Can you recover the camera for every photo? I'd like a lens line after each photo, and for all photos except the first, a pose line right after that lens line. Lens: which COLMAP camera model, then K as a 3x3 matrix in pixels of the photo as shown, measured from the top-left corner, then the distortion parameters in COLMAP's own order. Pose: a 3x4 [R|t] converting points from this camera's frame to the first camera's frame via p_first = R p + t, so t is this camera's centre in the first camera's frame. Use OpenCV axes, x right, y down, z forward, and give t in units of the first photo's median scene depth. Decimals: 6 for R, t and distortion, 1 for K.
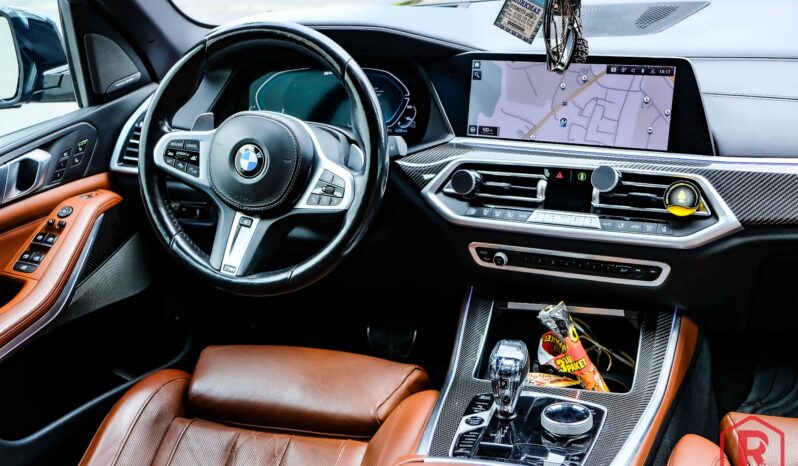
lens RADIAL K [[920.0, 0, 395.9], [0, 920.0, 230.2], [0, 0, 1]] dist [-0.020270, 0.000000]
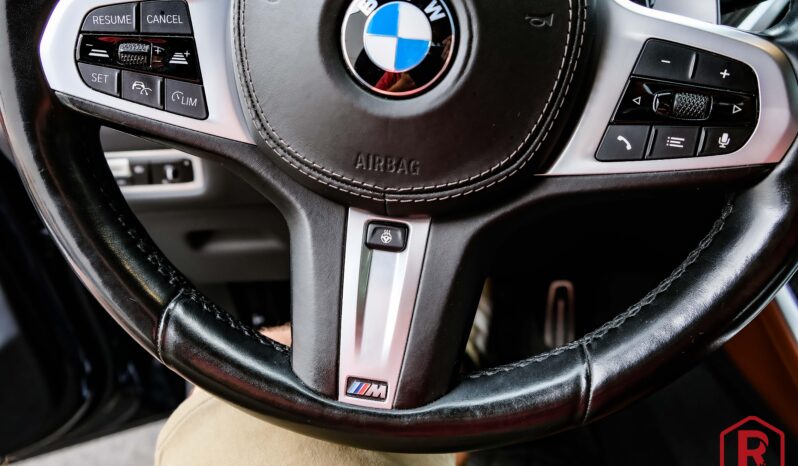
lens RADIAL K [[620.2, 0, 395.8], [0, 620.2, 234.1], [0, 0, 1]] dist [-0.031074, -0.005356]
pose [[0.965516, -0.164598, 0.201708, -0.202339], [0.130315, 0.976282, 0.172890, -0.047108], [-0.225381, -0.140643, 0.964066, 0.778192]]
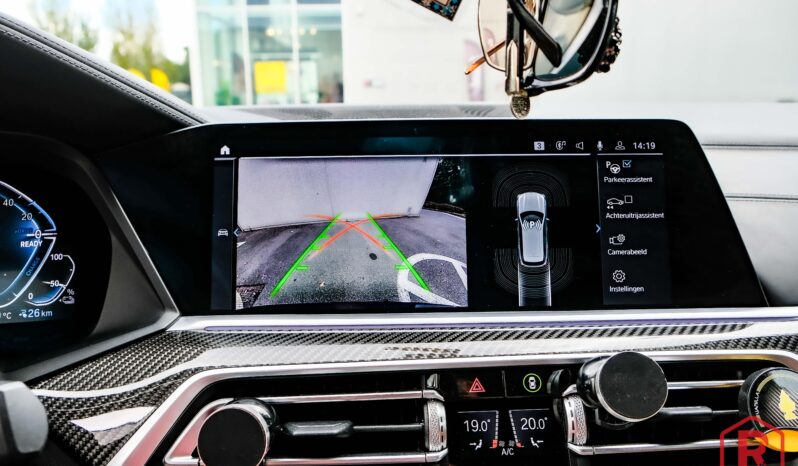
lens RADIAL K [[620.2, 0, 399.1], [0, 620.2, 232.6], [0, 0, 1]] dist [-0.031074, -0.005356]
pose [[0.866102, 0.002237, 0.499862, 0.010823], [0.127583, 0.965880, -0.225385, -0.067279], [-0.483311, 0.258981, 0.836265, 0.760824]]
